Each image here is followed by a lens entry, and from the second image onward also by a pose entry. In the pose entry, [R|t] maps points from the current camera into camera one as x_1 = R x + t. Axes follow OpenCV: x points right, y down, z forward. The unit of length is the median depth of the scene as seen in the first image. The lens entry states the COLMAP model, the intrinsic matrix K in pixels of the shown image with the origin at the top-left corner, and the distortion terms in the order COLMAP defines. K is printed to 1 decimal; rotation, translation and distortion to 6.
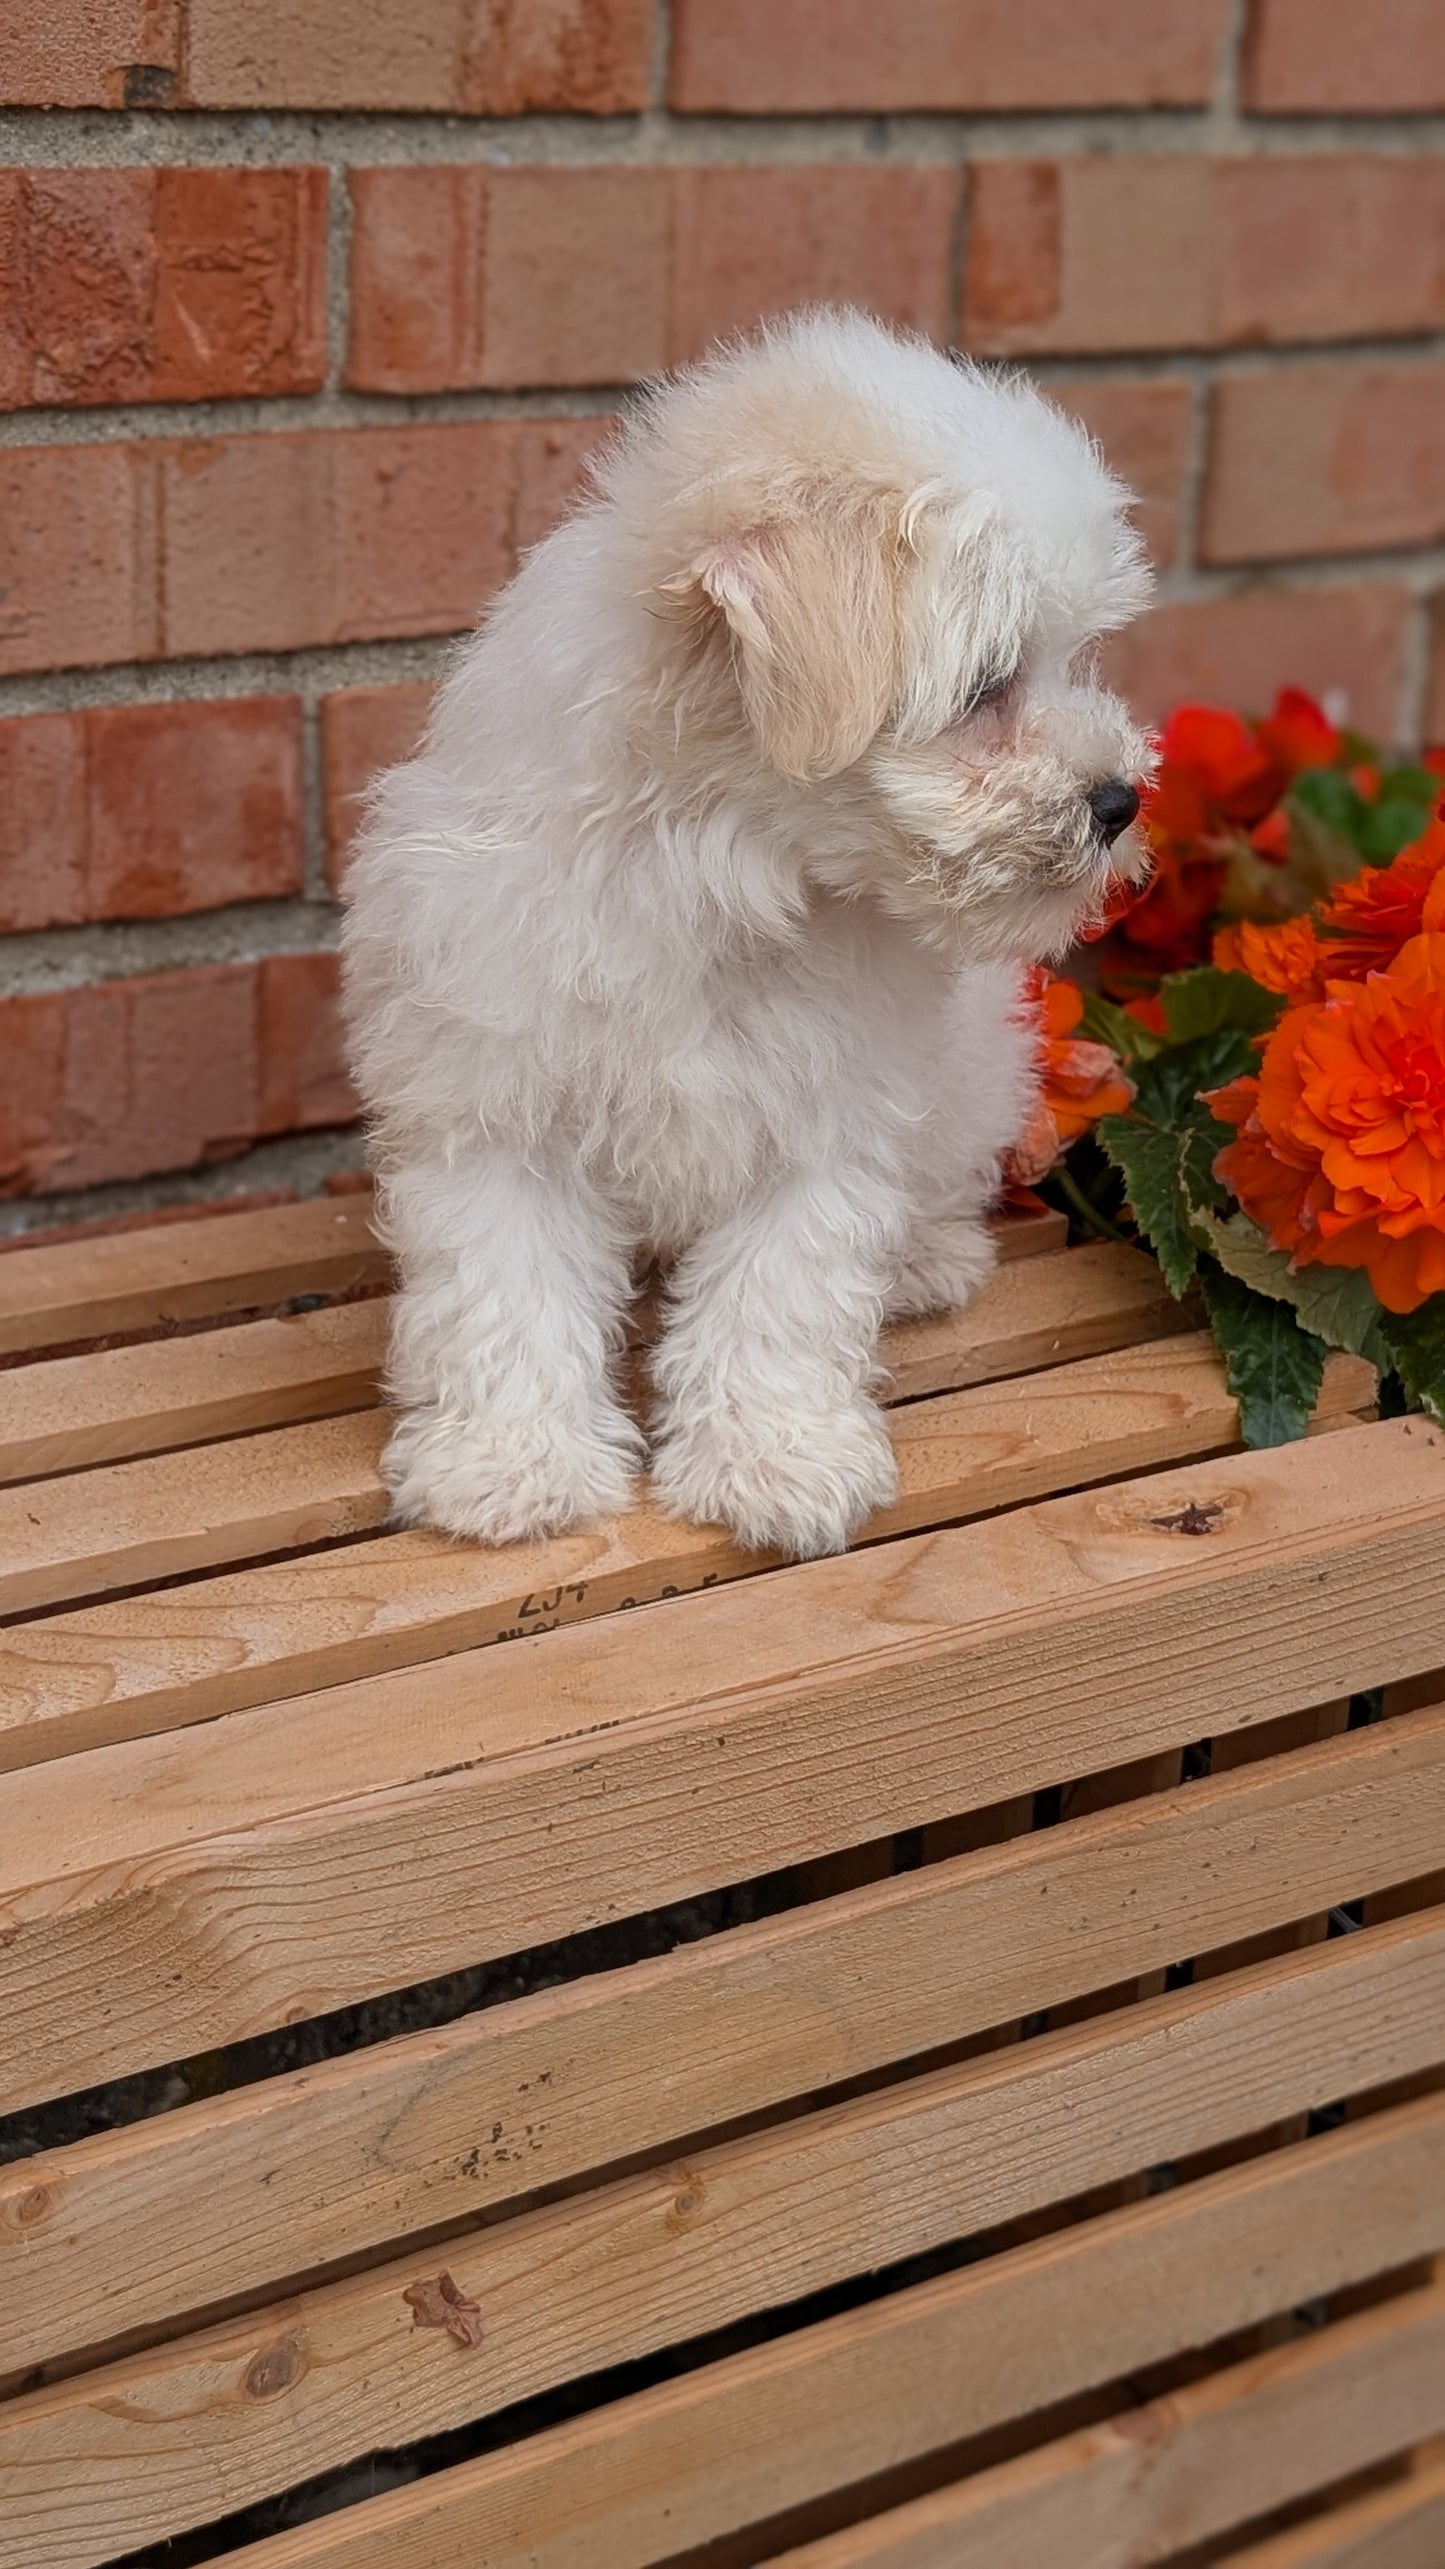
lens RADIAL K [[3785.0, 0, 784.7], [0, 3785.0, 1262.9], [0, 0, 1]] dist [0.200015, -0.909190]
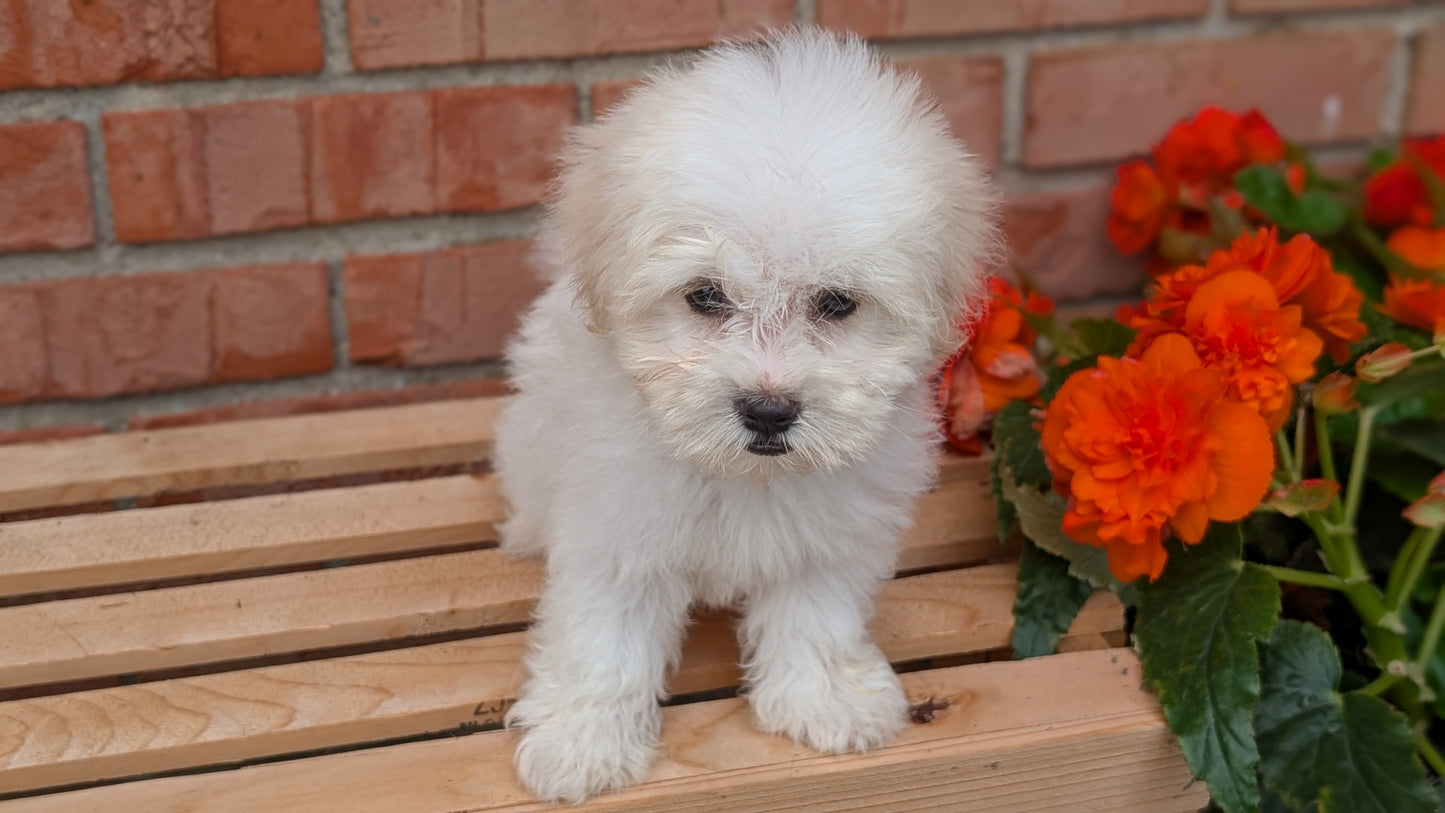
lens RADIAL K [[2114.1, 0, 736.5], [0, 2114.1, 414.0], [0, 0, 1]] dist [0.197824, -1.025249]
pose [[0.948121, 0.124676, -0.292444, 0.235390], [-0.098788, 0.989894, 0.101738, -0.113461], [0.302173, -0.067570, 0.950855, 0.145414]]
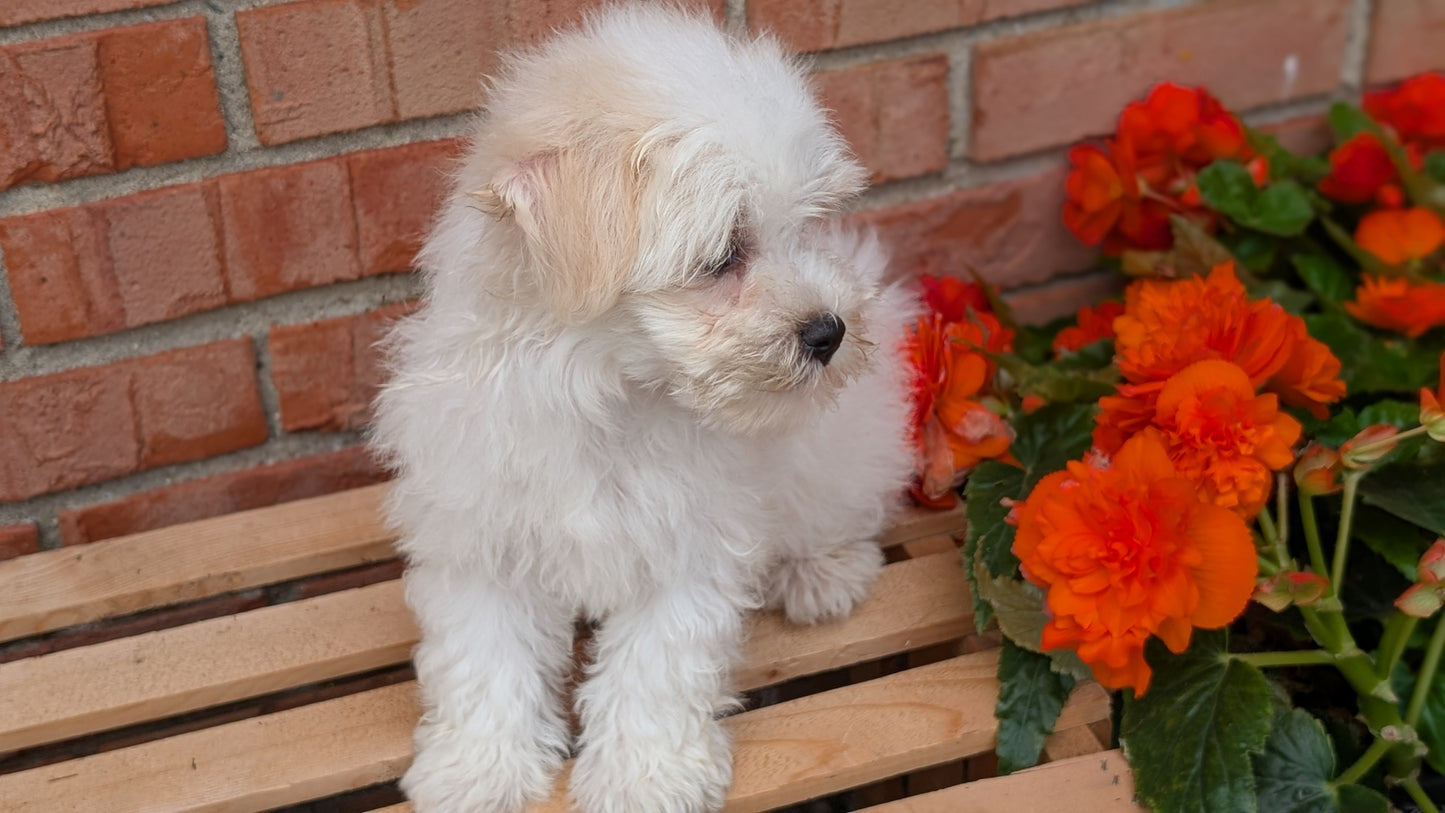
lens RADIAL K [[2115.5, 0, 743.2], [0, 2115.5, 393.4], [0, 0, 1]] dist [0.193625, -0.982319]
pose [[0.963454, 0.089876, -0.252345, 0.205856], [-0.034836, 0.976073, 0.214636, -0.245868], [0.265598, -0.198002, 0.943532, 0.198738]]
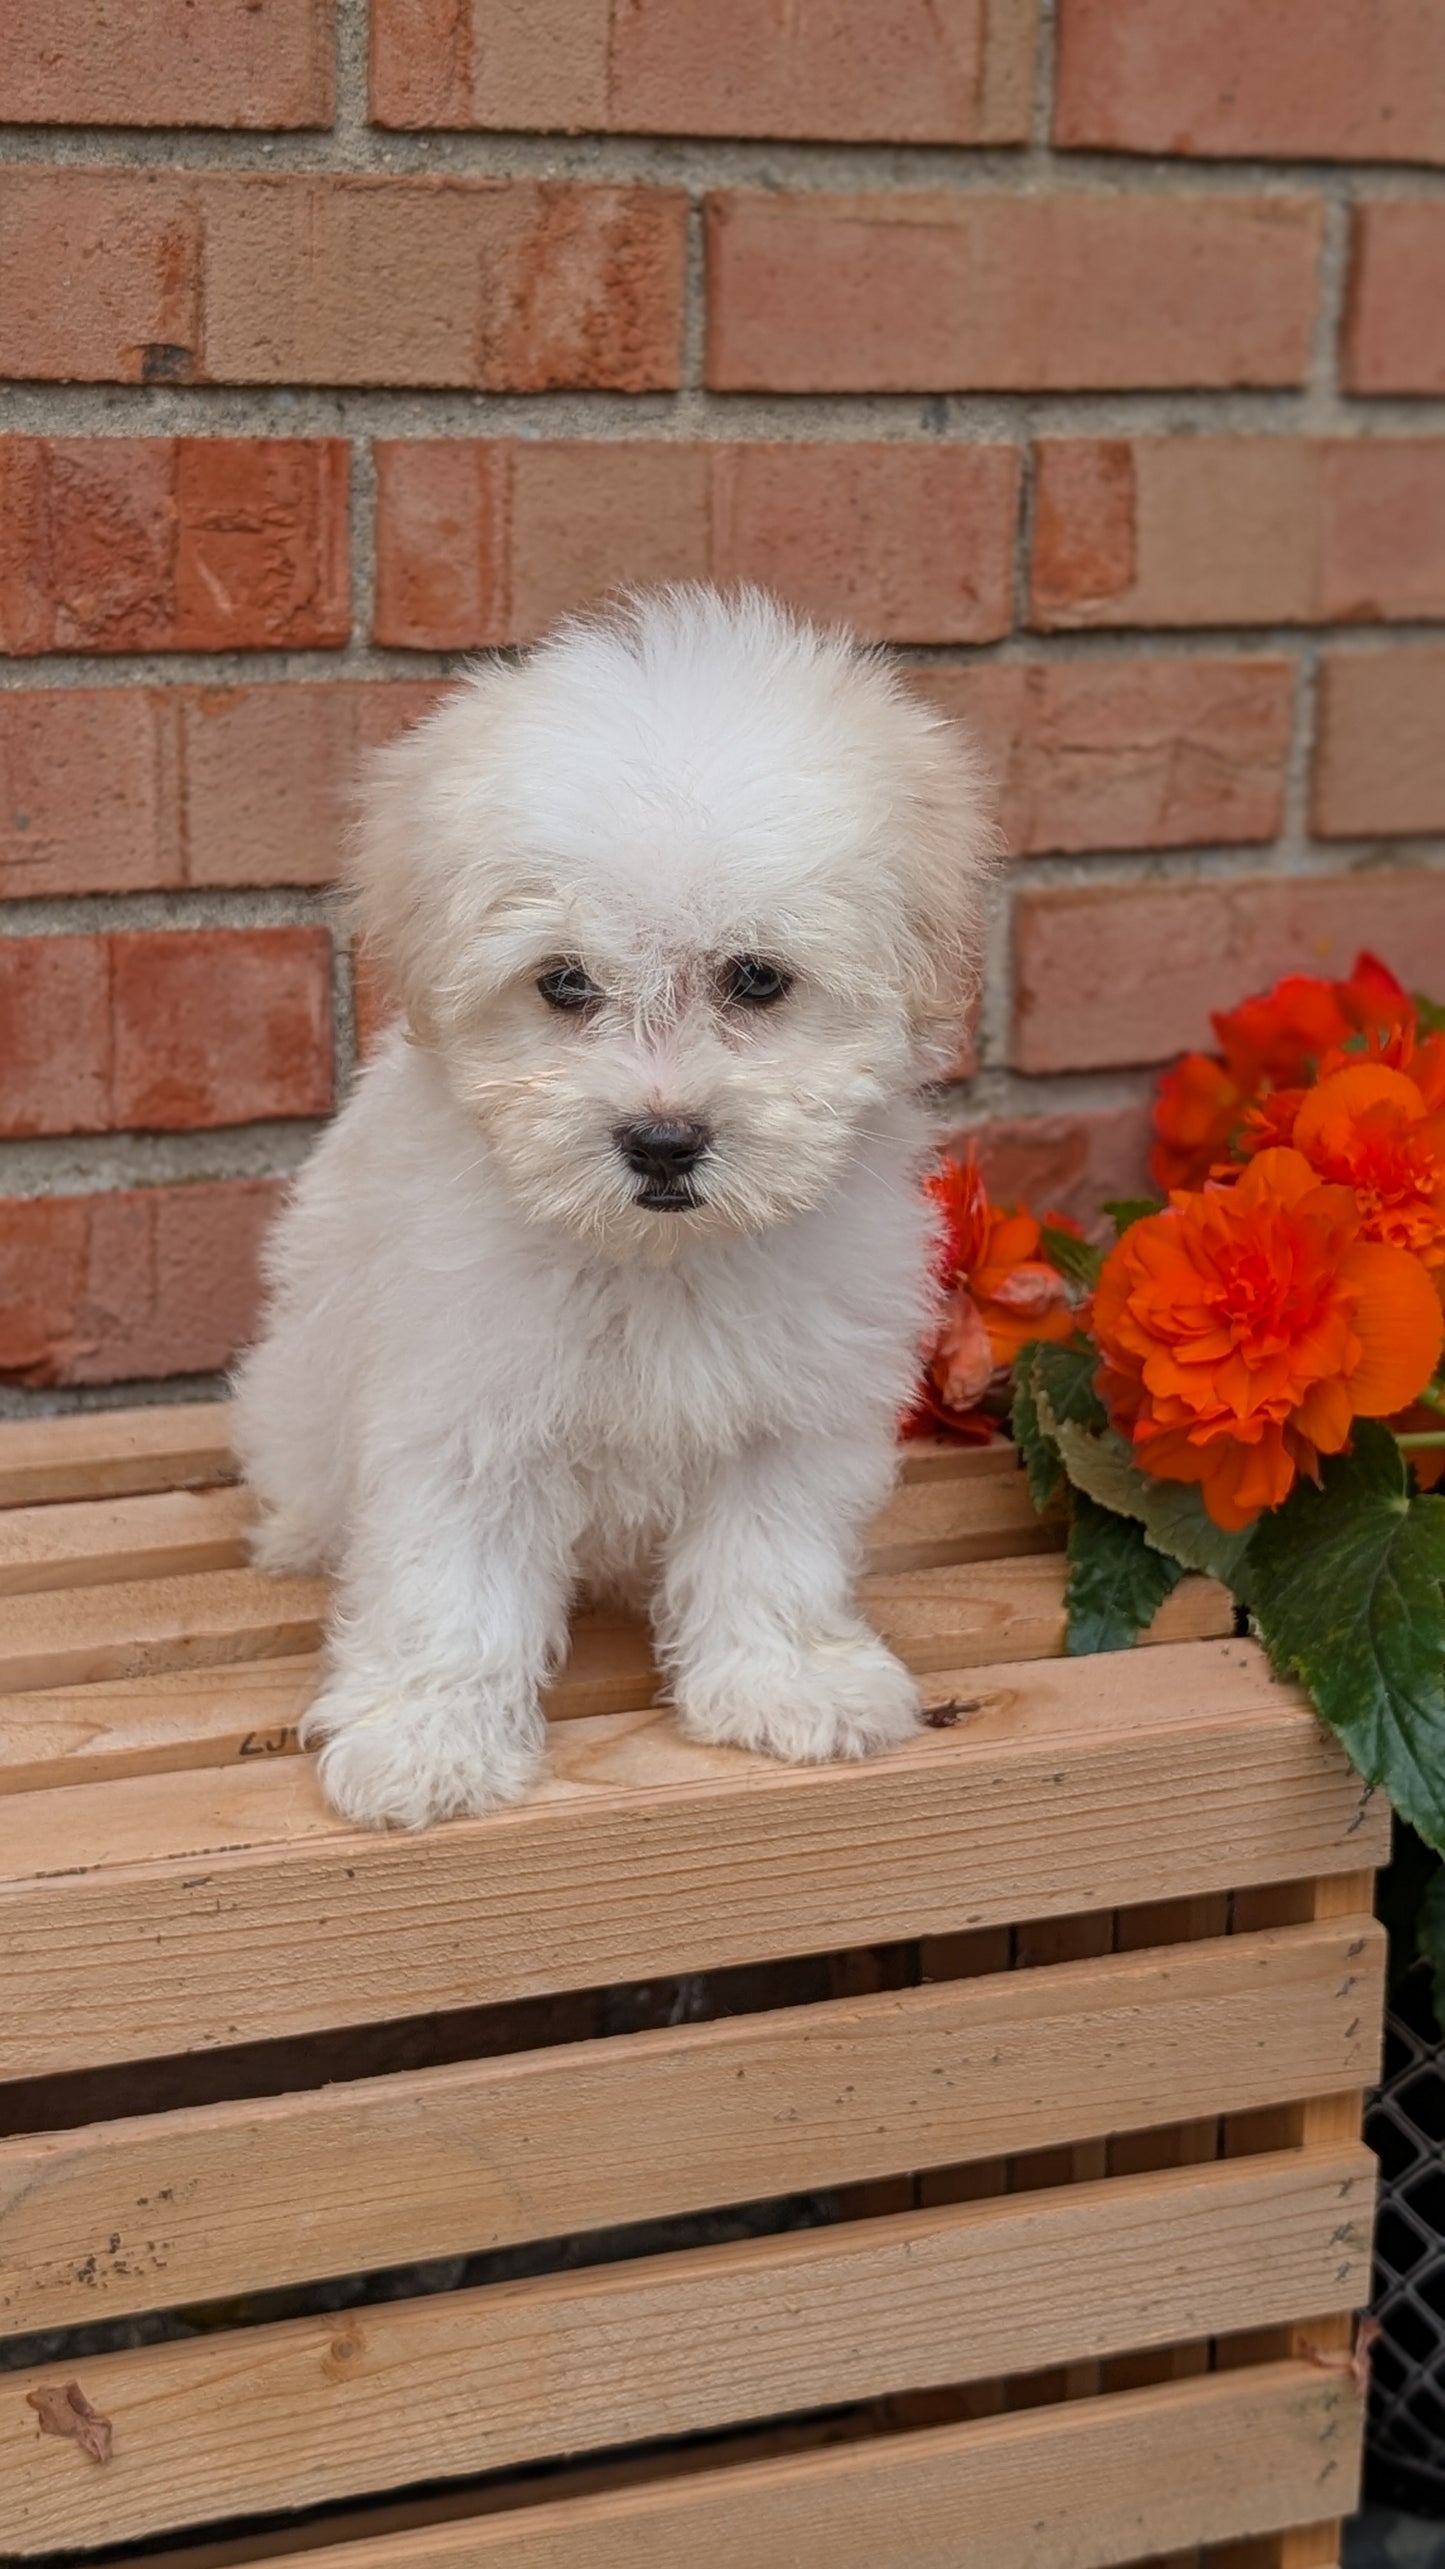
lens RADIAL K [[3766.0, 0, 705.1], [0, 3766.0, 1241.2], [0, 0, 1]] dist [0.189176, -0.928812]
pose [[0.969892, 0.030631, -0.241602, 0.243557], [-0.058124, 0.992505, -0.107500, 0.047486], [0.236498, 0.118306, 0.964403, 0.018485]]
